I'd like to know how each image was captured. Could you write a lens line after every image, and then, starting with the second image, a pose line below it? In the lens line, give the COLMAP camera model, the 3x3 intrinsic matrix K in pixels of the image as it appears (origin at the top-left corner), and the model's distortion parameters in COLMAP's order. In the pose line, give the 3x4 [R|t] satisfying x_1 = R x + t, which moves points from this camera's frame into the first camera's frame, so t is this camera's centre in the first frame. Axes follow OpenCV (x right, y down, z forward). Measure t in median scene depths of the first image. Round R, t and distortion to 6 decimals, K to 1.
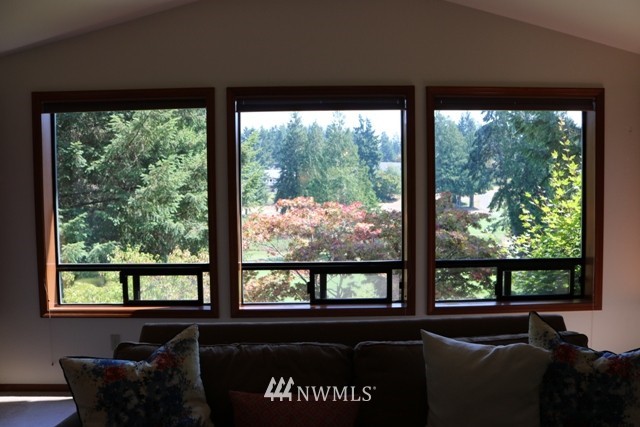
lens RADIAL K [[530.5, 0, 322.3], [0, 530.5, 220.5], [0, 0, 1]] dist [-0.156815, 0.123386]
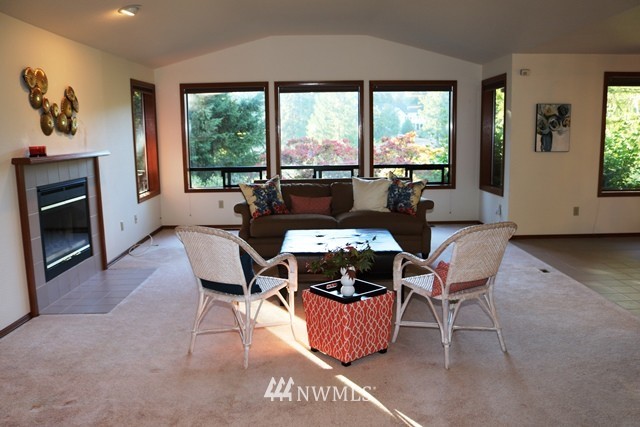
lens RADIAL K [[530.5, 0, 322.3], [0, 530.5, 220.5], [0, 0, 1]] dist [-0.156815, 0.123386]
pose [[0.999994, -0.003369, 0.000963, 0.006603], [0.003243, 0.993929, 0.109973, 0.067892], [-0.001328, -0.109969, 0.993934, -1.138432]]
